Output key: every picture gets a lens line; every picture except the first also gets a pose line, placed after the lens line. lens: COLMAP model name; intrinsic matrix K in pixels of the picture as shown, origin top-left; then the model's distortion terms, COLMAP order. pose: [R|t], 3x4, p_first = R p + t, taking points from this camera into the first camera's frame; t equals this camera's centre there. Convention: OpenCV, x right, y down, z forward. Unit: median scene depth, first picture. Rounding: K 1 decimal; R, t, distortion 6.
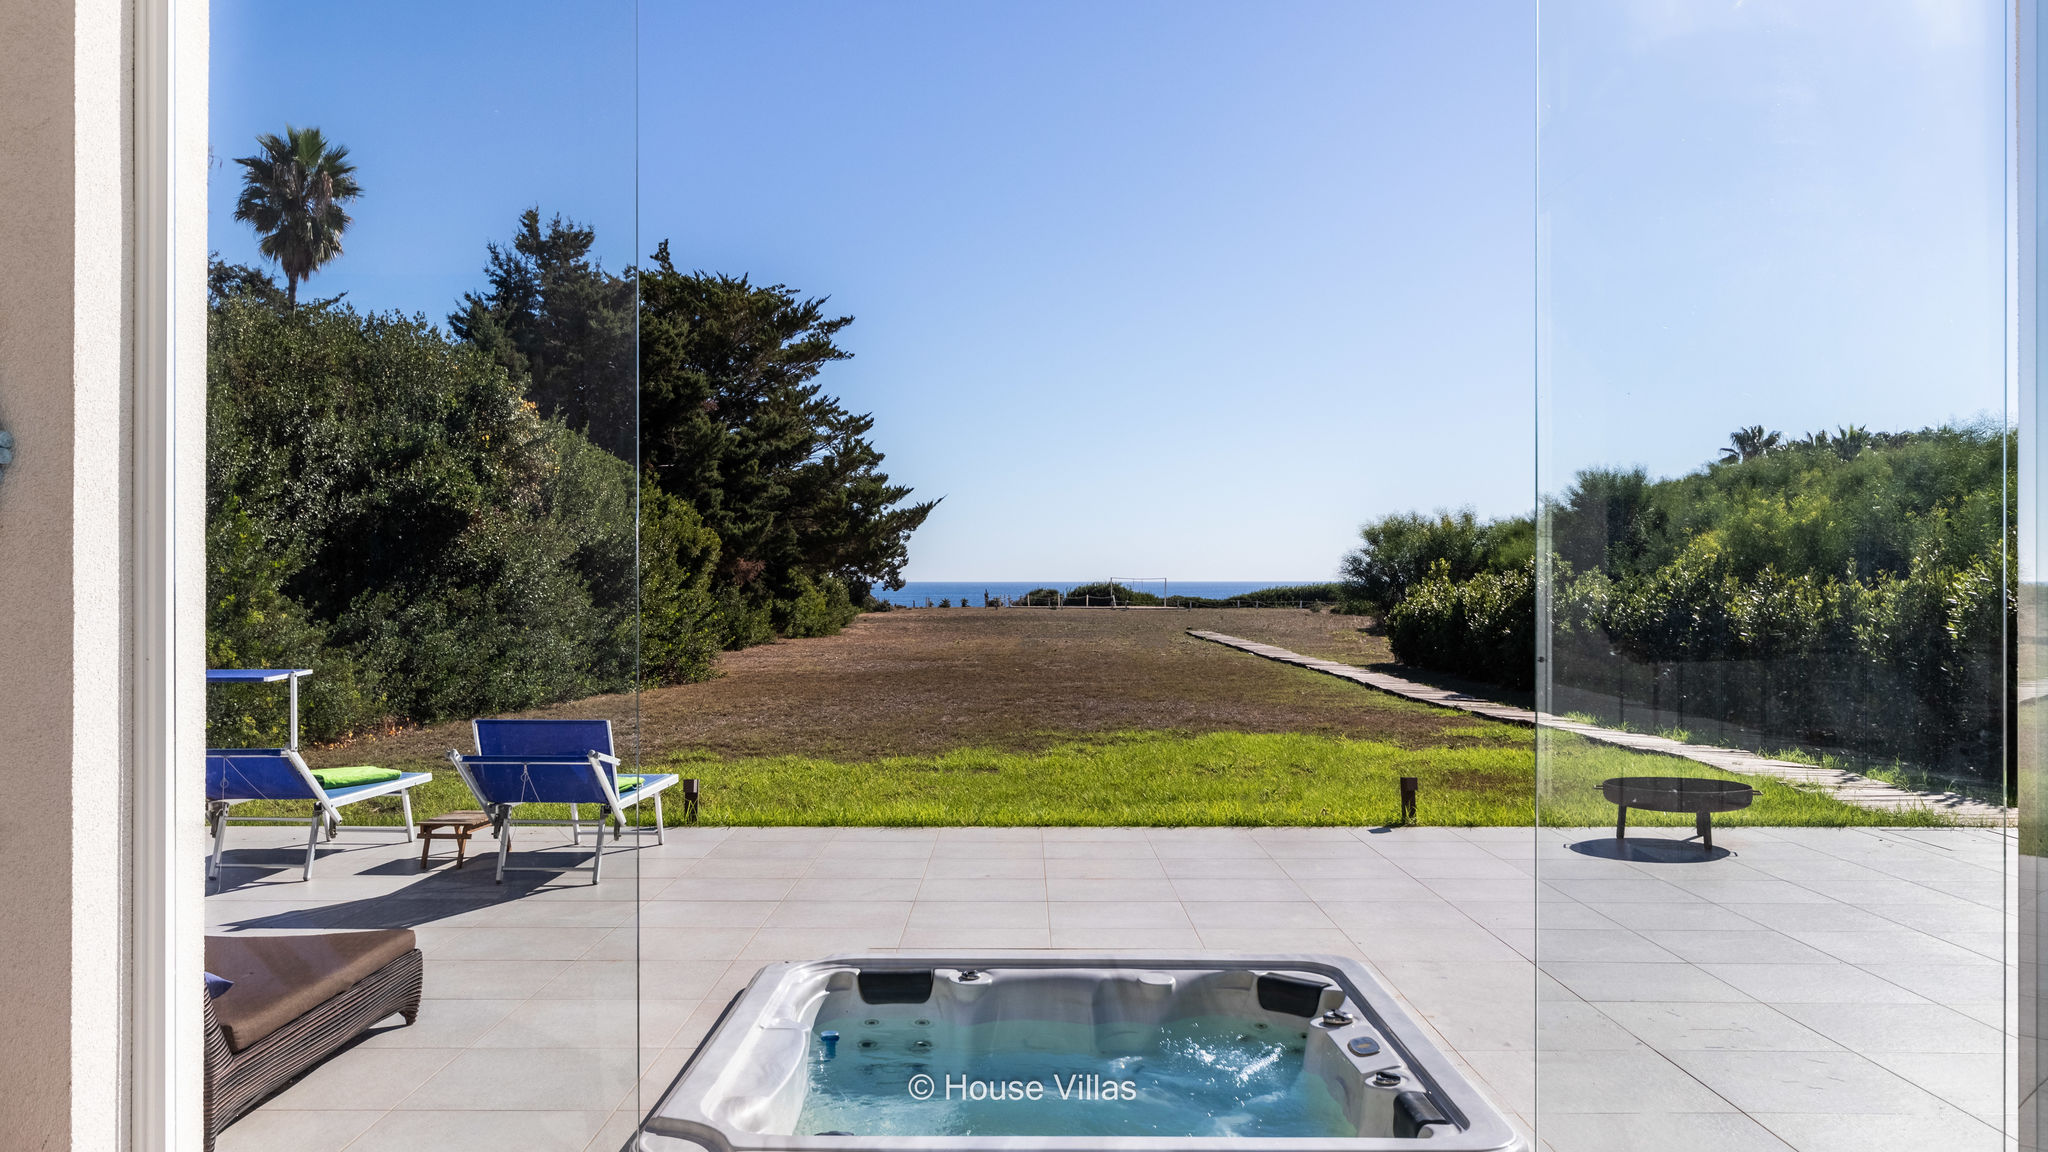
lens RADIAL K [[1659.4, 0, 1049.5], [0, 1659.4, 561.6], [0, 0, 1]] dist [0.006960, -0.001487]
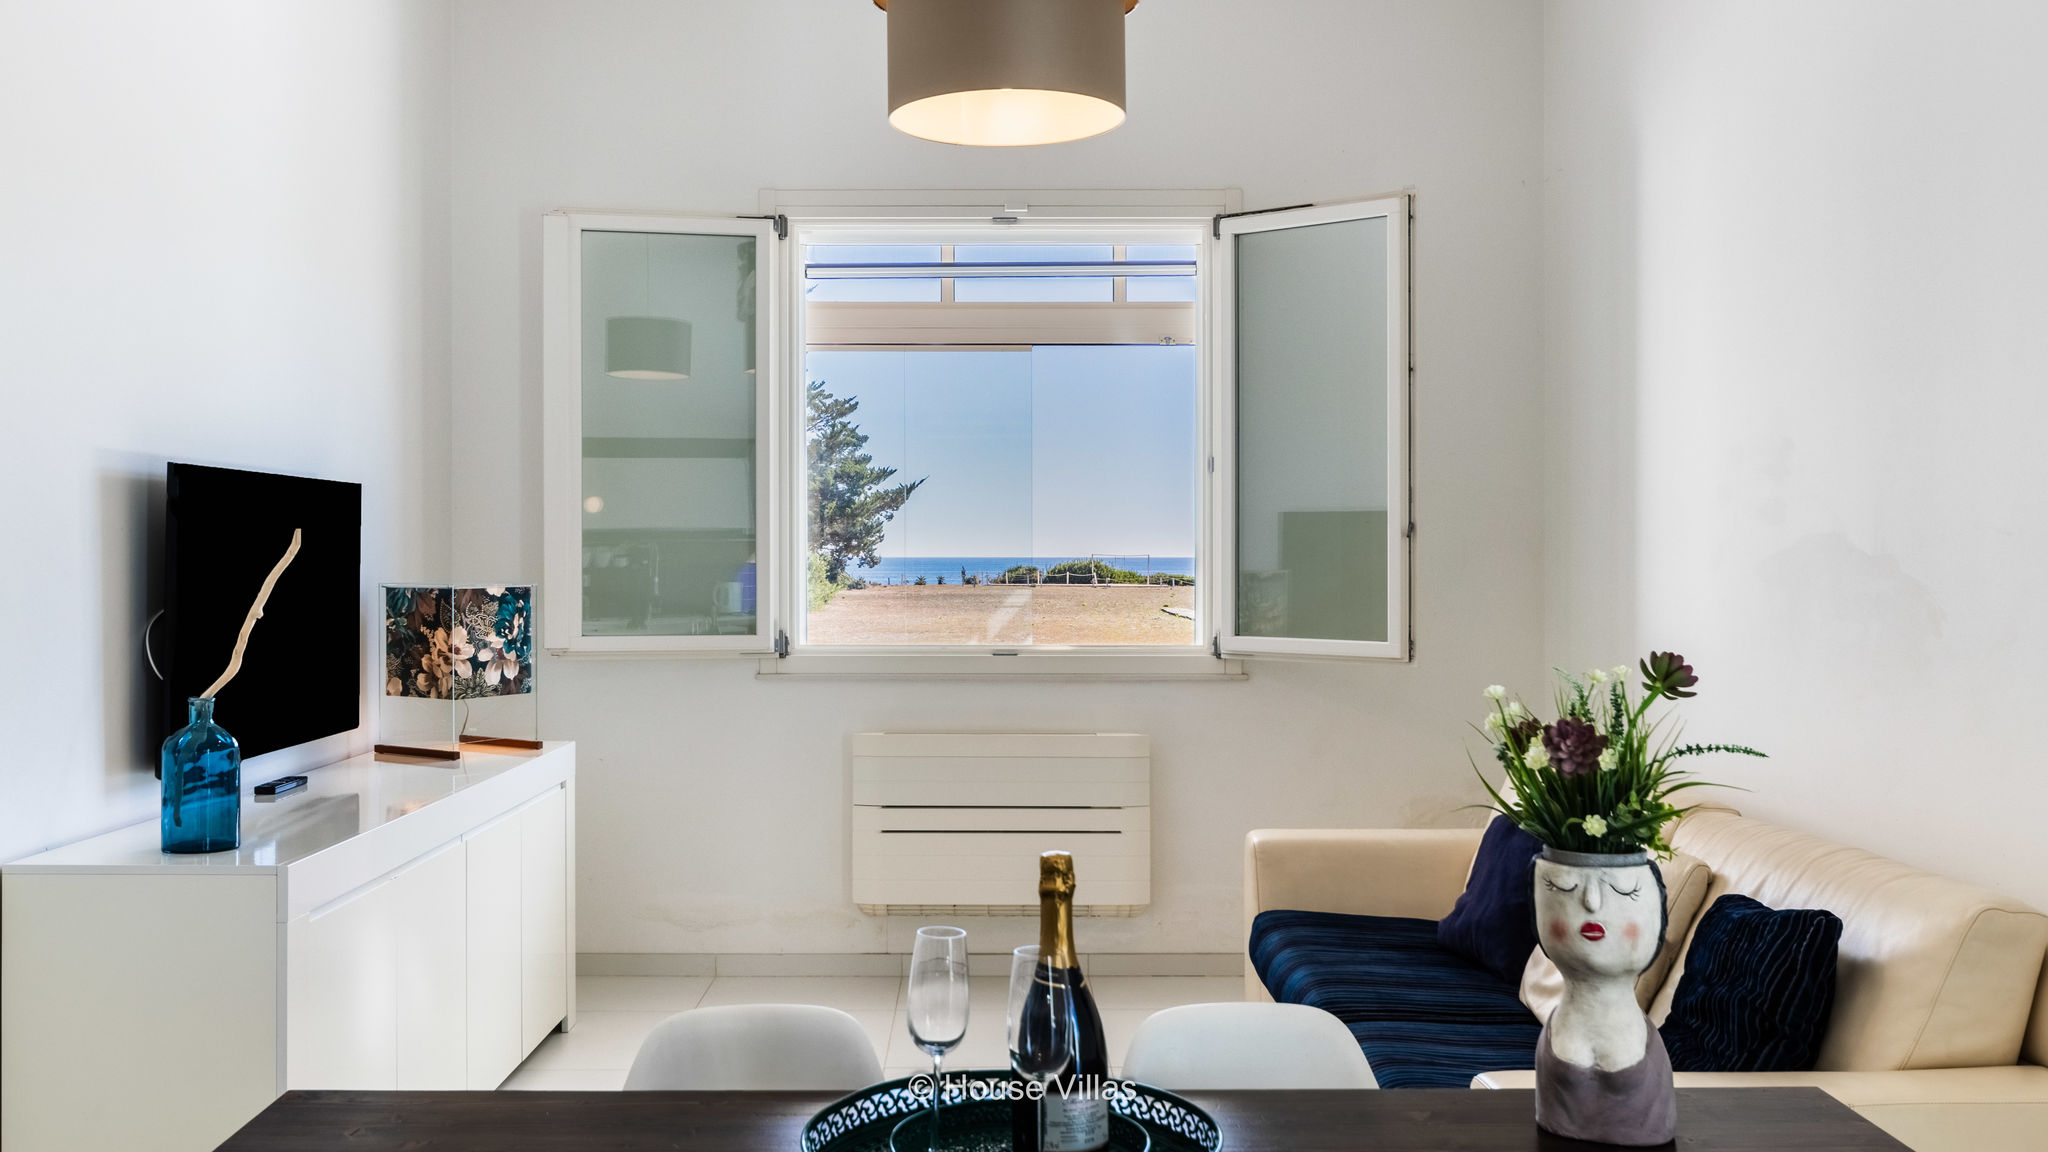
lens RADIAL K [[1907.7, 0, 1012.0], [0, 1907.7, 532.8], [0, 0, 1]] dist [-0.015201, 0.010858]
pose [[0.999961, 0.001808, -0.008683, -0.000131], [-0.001803, 0.999998, 0.000521, -0.005654], [0.008684, -0.000506, 0.999962, -0.184888]]
